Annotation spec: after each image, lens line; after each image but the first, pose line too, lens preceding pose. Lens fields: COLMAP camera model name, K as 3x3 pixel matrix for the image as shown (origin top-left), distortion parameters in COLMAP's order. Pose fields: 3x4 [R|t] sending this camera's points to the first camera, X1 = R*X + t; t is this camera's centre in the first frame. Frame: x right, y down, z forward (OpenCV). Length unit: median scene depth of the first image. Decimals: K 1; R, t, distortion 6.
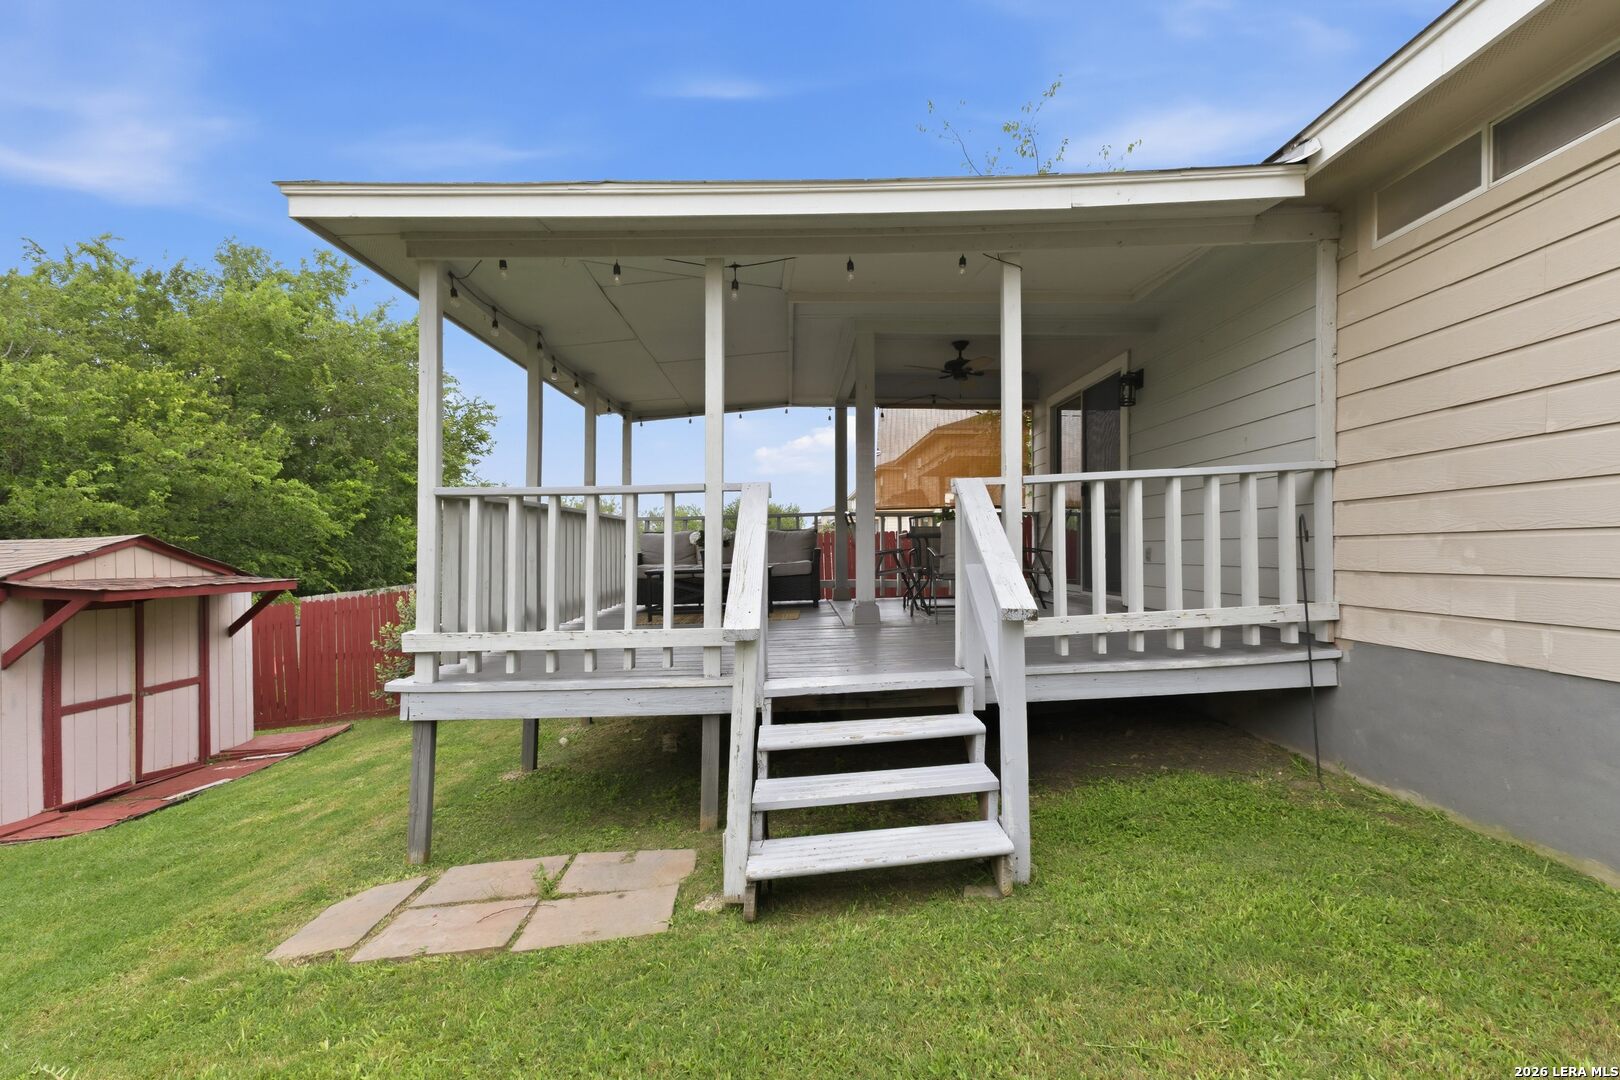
lens RADIAL K [[746.3, 0, 815.5], [0, 746.3, 546.1], [0, 0, 1]] dist [0.042025, -0.015984]
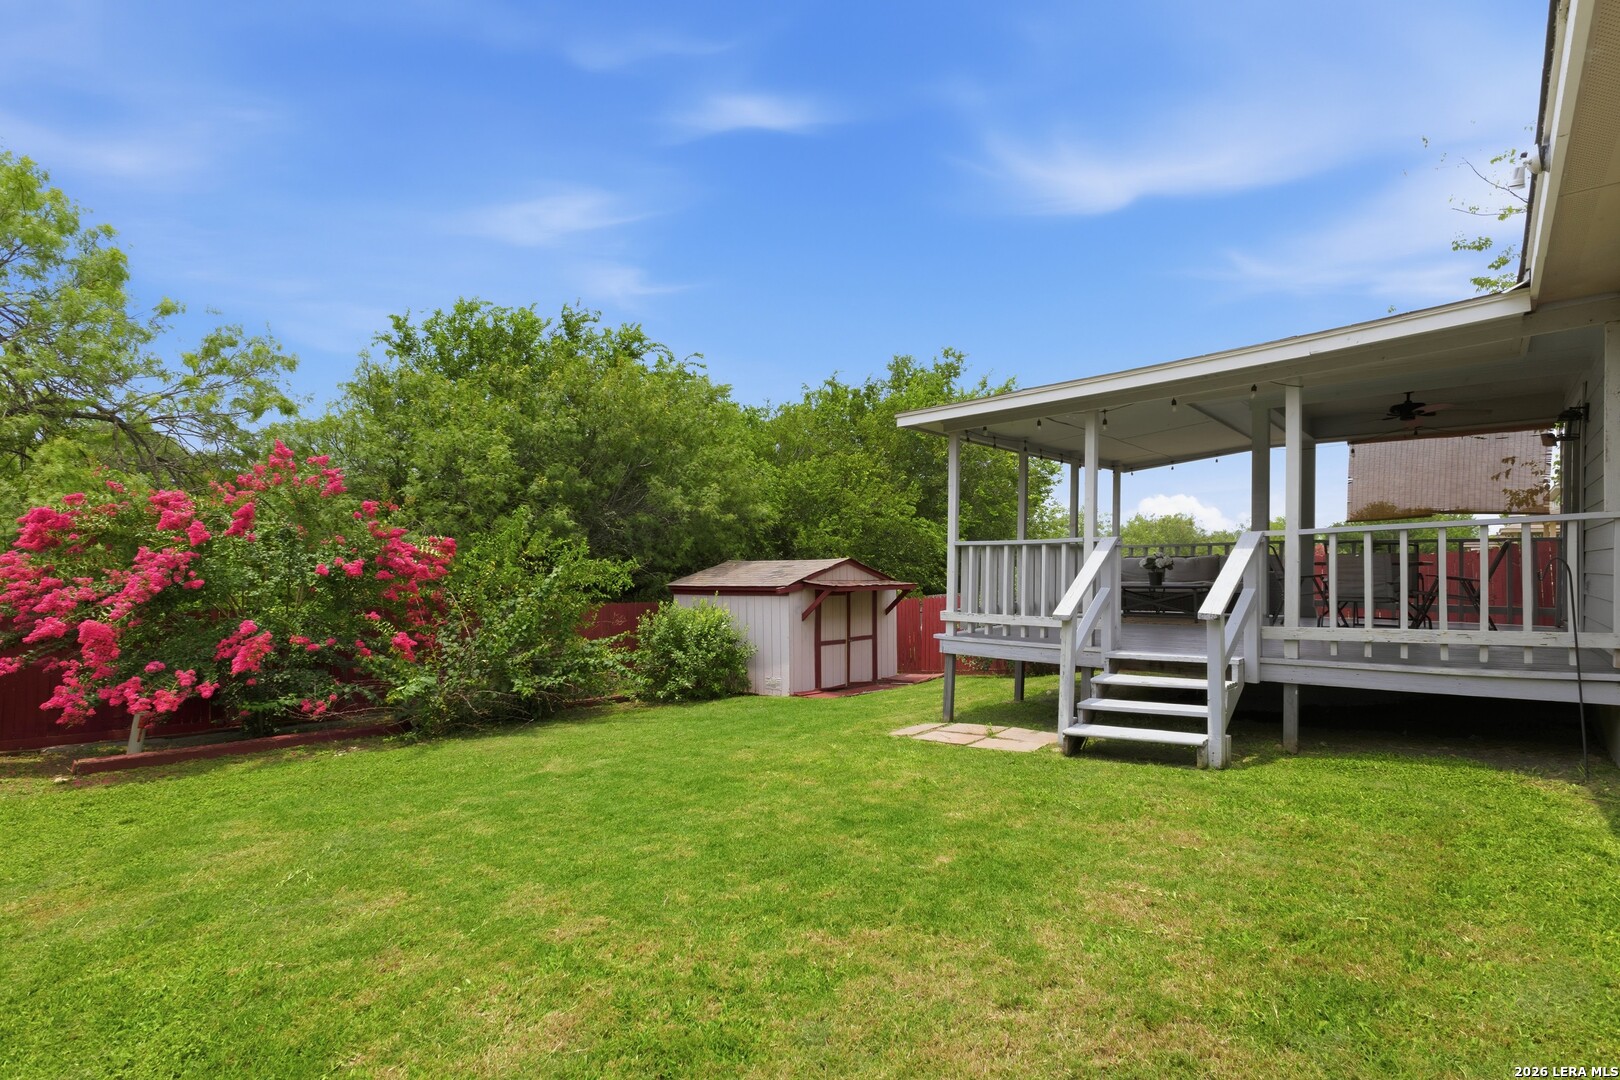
lens RADIAL K [[746.3, 0, 815.5], [0, 746.3, 546.1], [0, 0, 1]] dist [0.042025, -0.015984]
pose [[0.719665, -0.002128, -0.694319, 0.367661], [-0.007063, 0.999921, -0.010385, -0.024004], [0.694286, 0.012377, 0.719593, -0.421473]]
